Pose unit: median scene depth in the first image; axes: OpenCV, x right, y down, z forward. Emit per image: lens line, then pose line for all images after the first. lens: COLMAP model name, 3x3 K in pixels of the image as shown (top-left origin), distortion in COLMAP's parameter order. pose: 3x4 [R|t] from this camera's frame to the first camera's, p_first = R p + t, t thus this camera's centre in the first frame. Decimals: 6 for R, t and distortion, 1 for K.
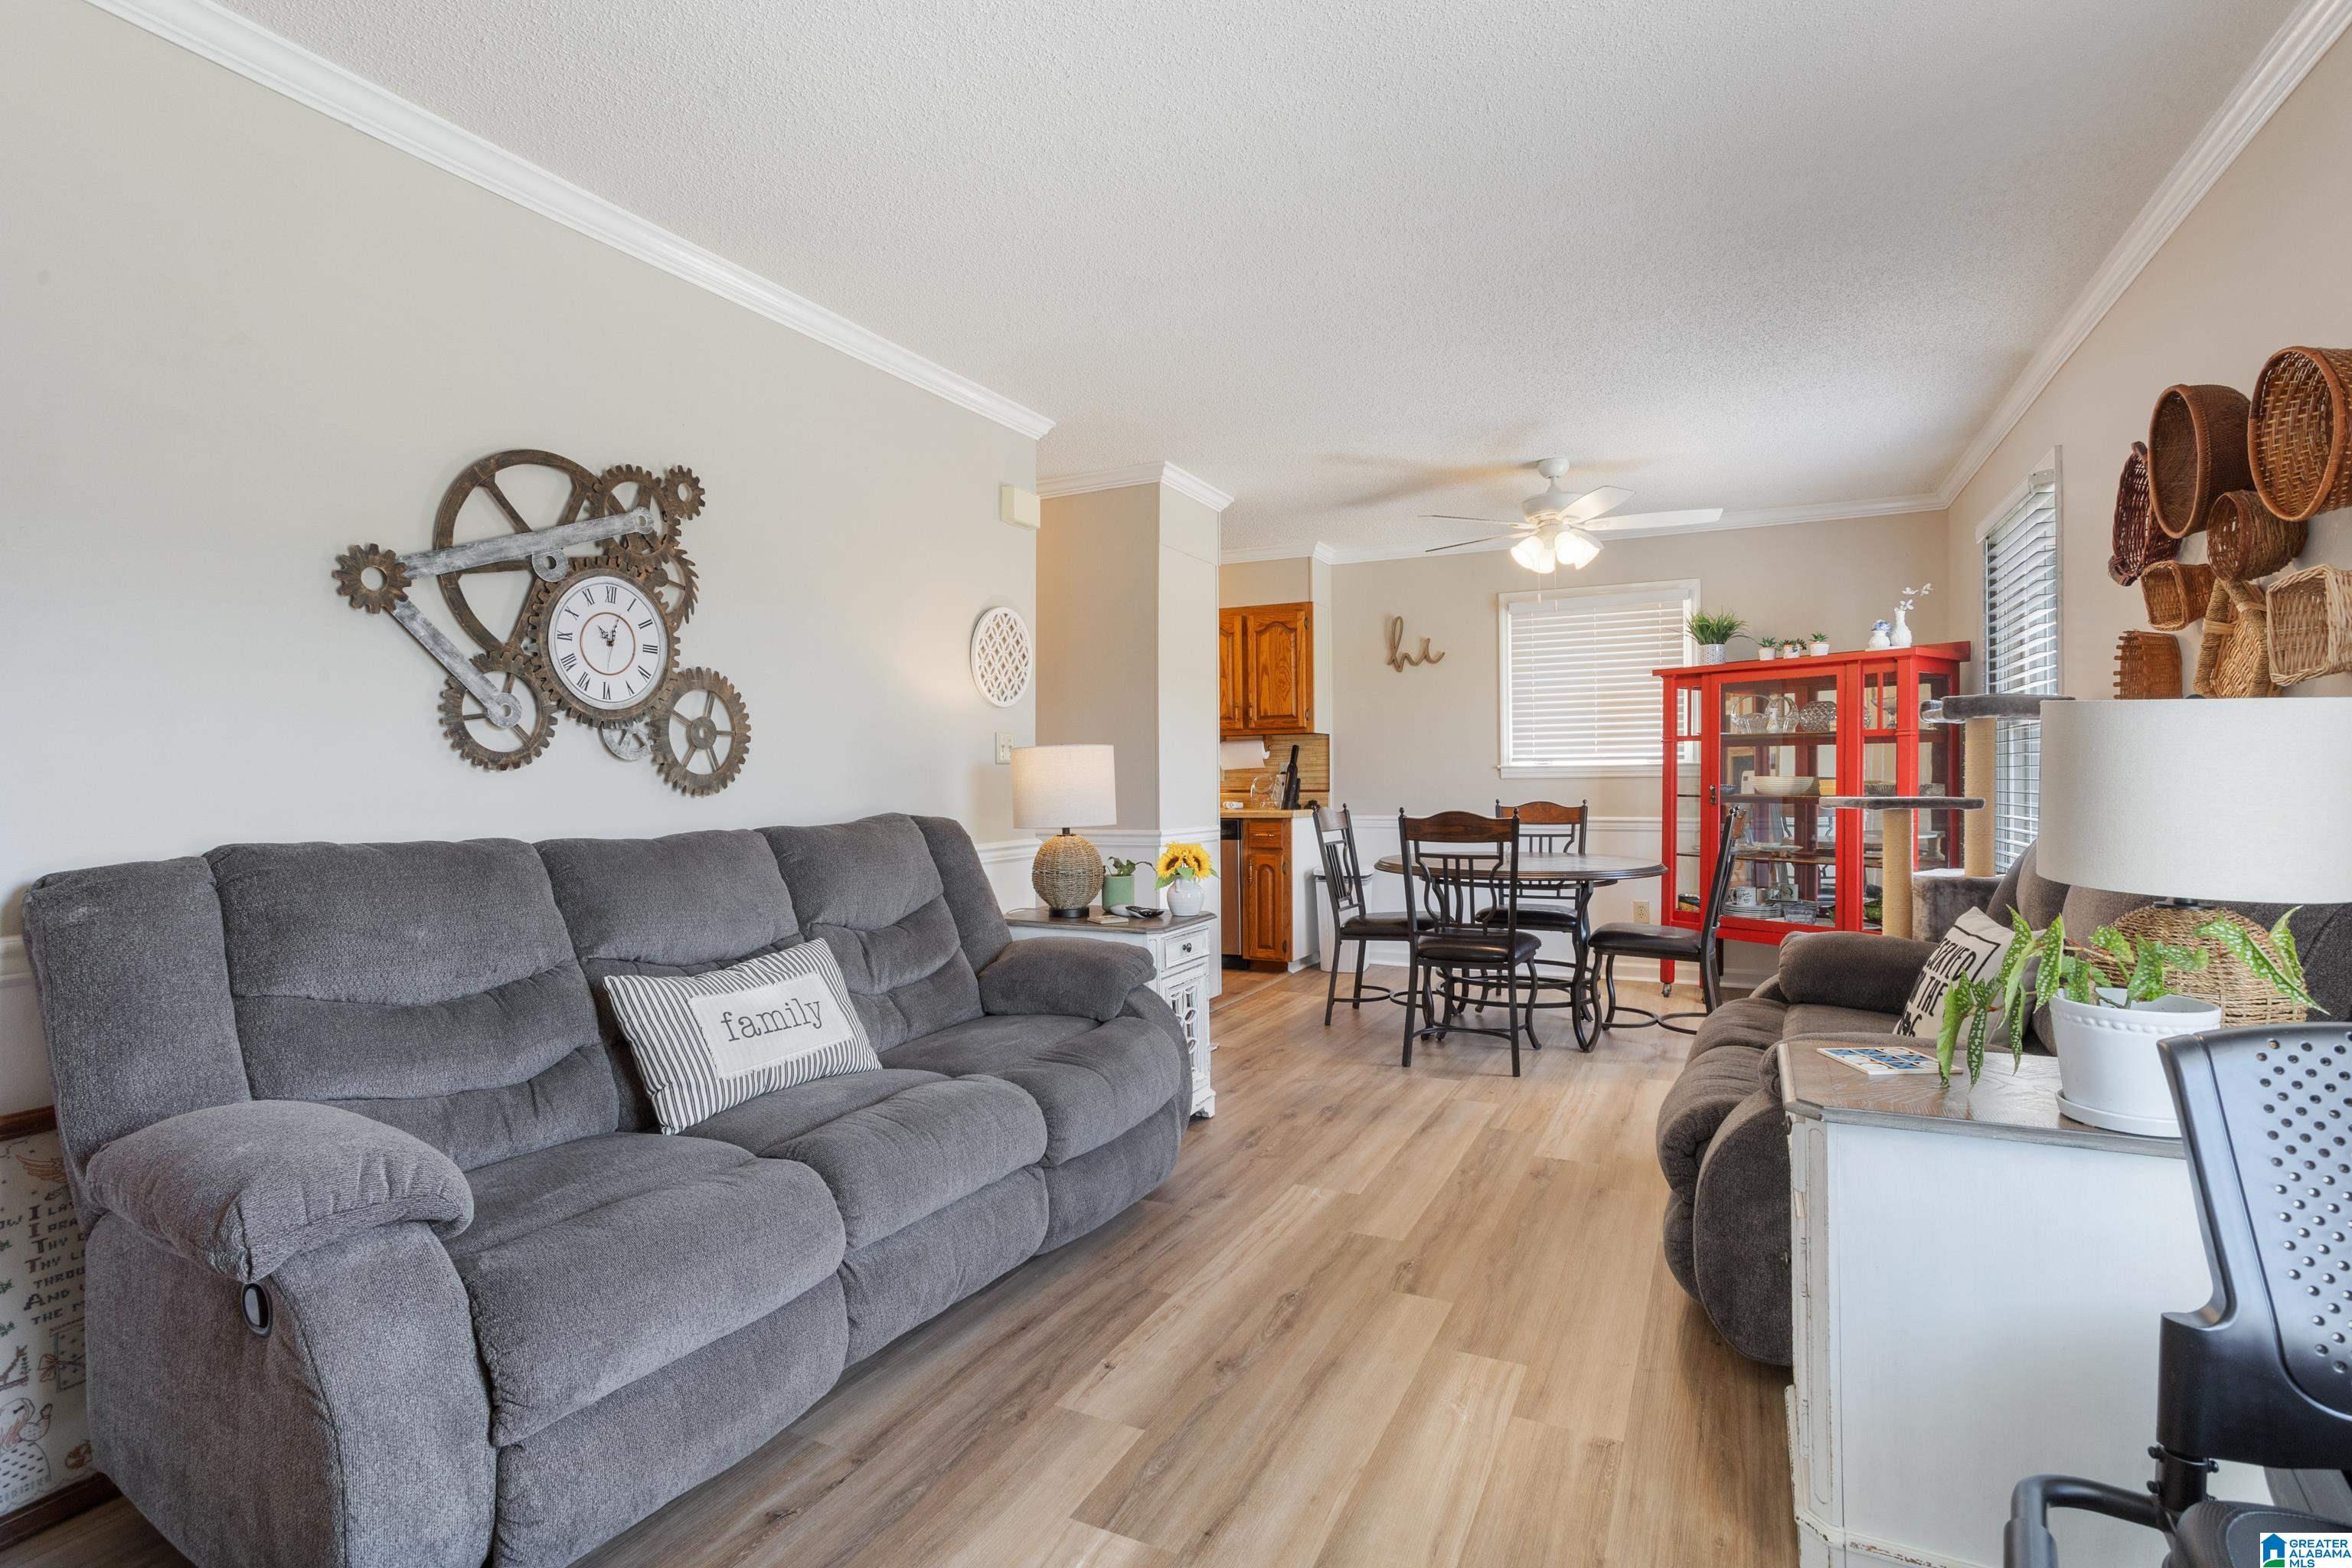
lens RADIAL K [[1150.6, 0, 1181.5], [0, 1150.6, 778.2], [0, 0, 1]] dist [-0.016856, 0.003223]
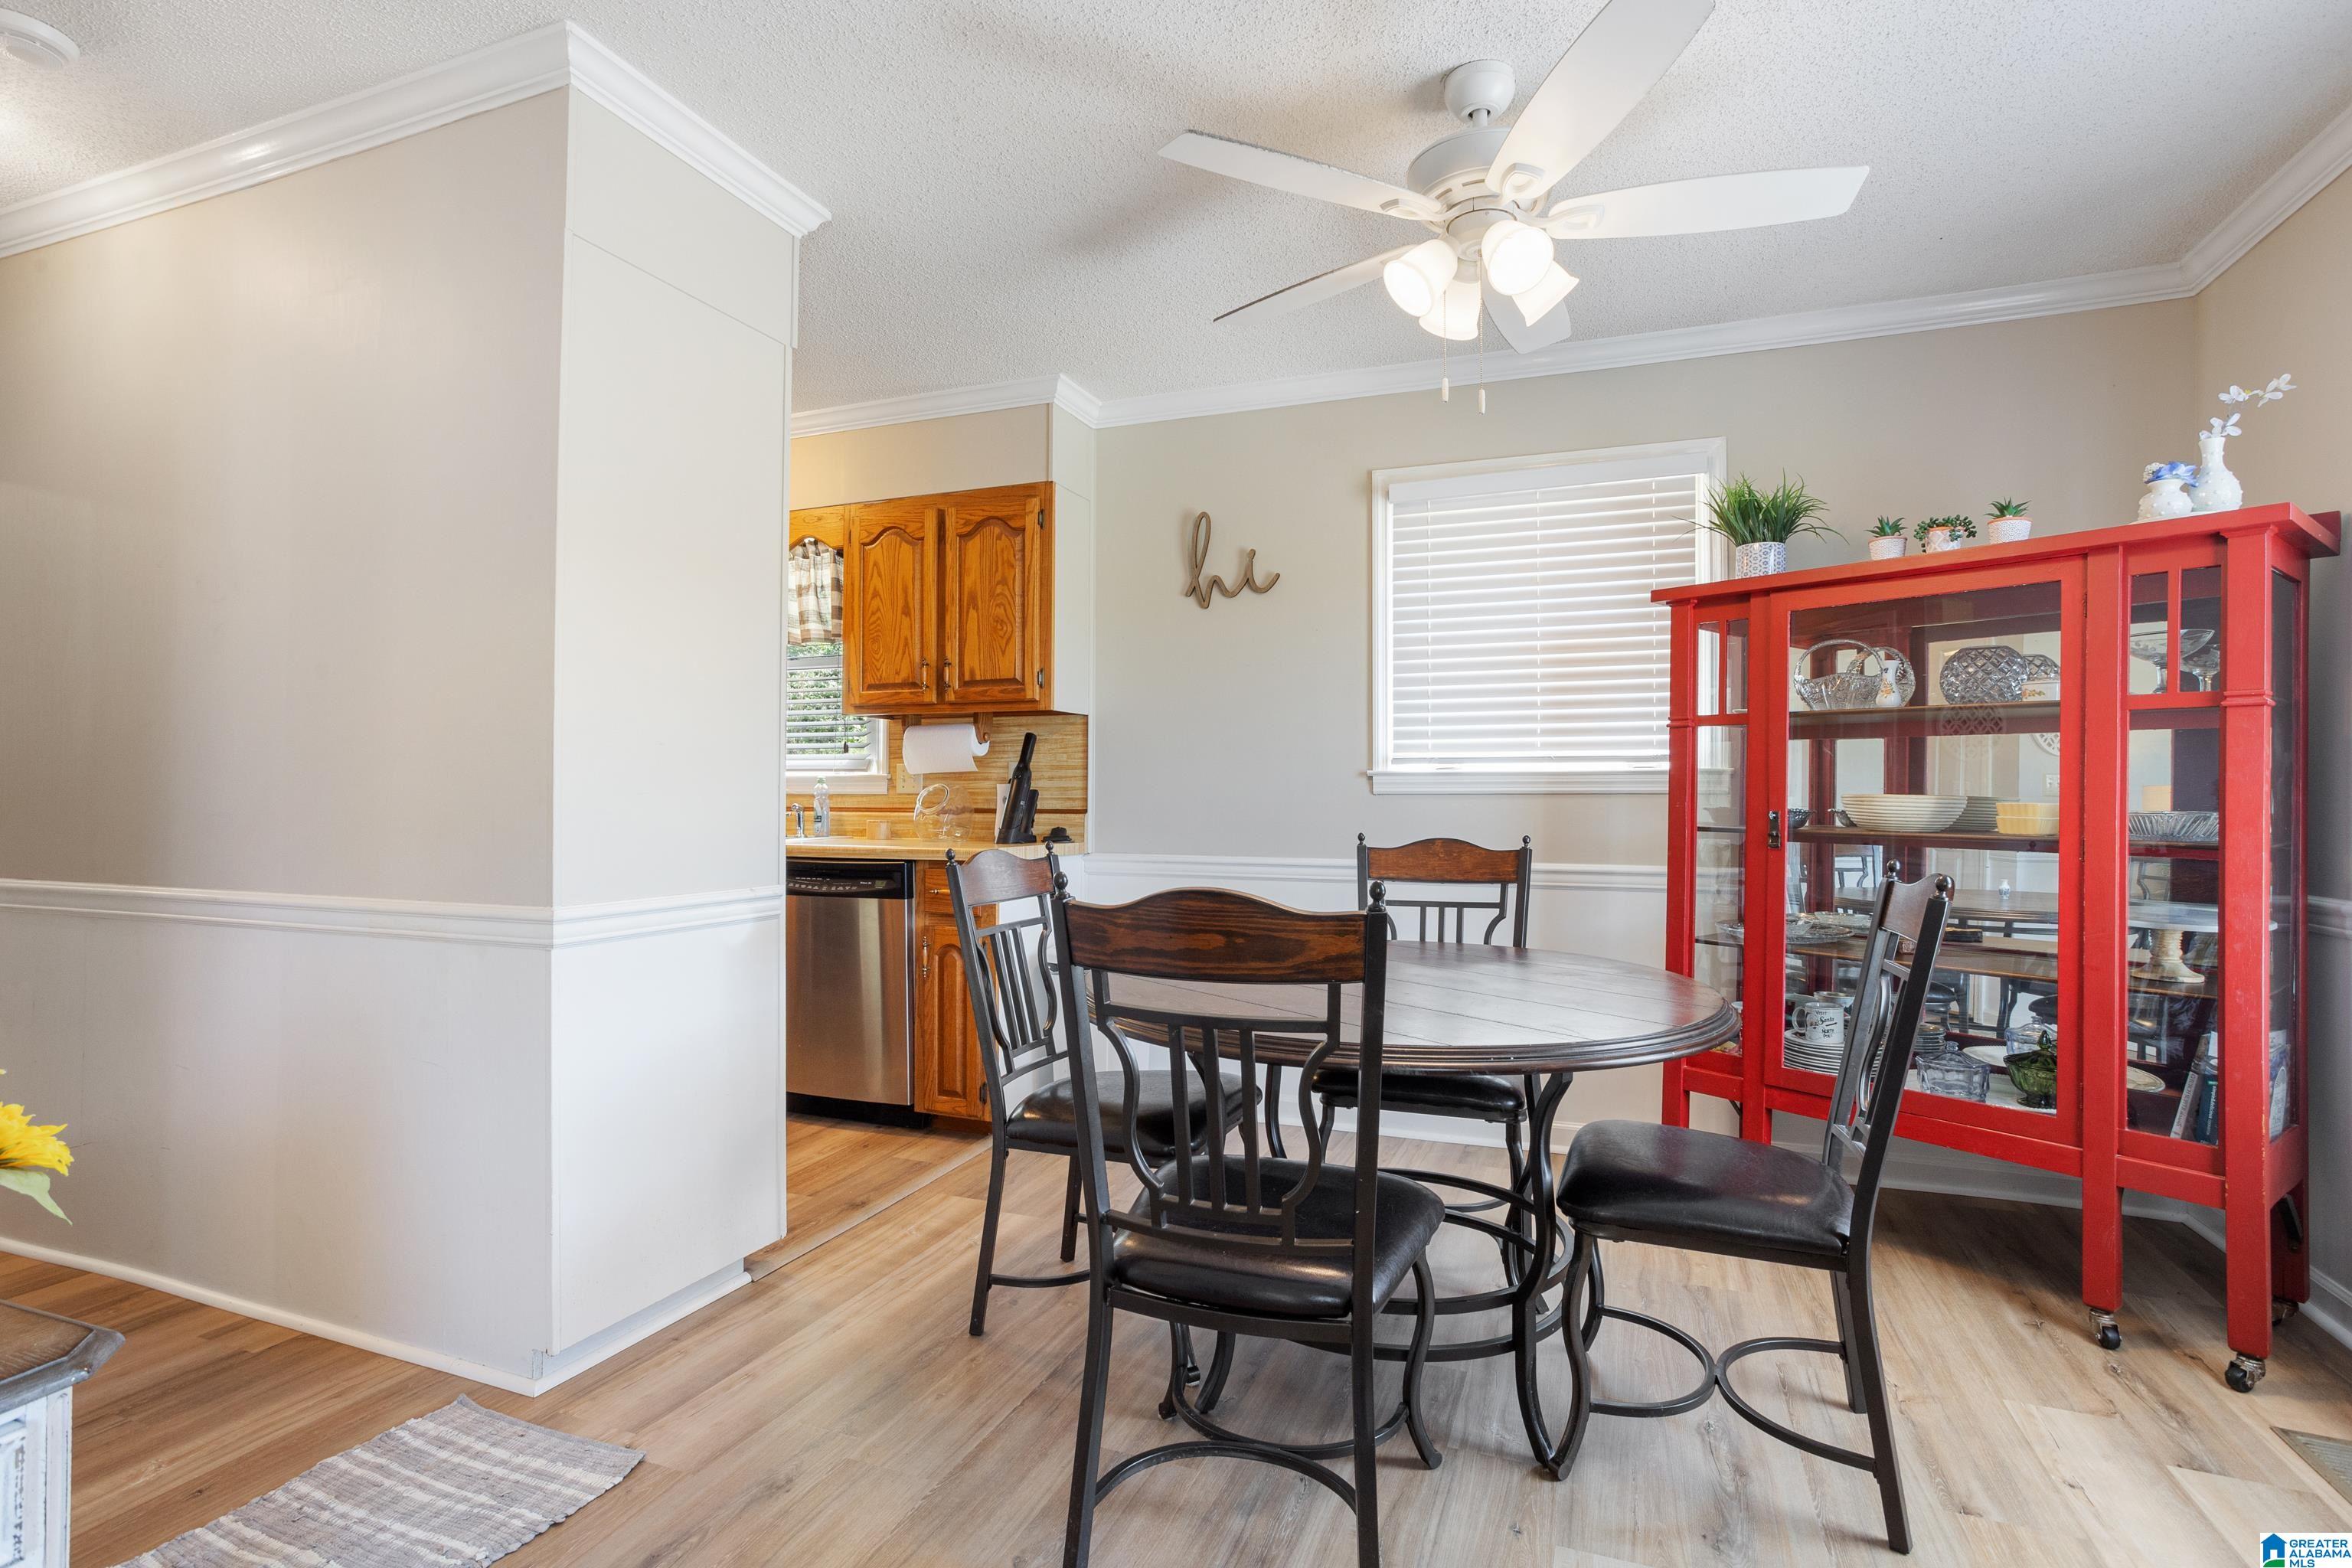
lens RADIAL K [[1150.6, 0, 1172.2], [0, 1150.6, 793.1], [0, 0, 1]] dist [-0.016856, 0.003223]
pose [[0.996903, 0.008800, 0.078148, 0.149858], [-0.009046, 0.999955, 0.002790, -0.000519], [-0.078120, -0.003489, 0.996938, 0.489467]]
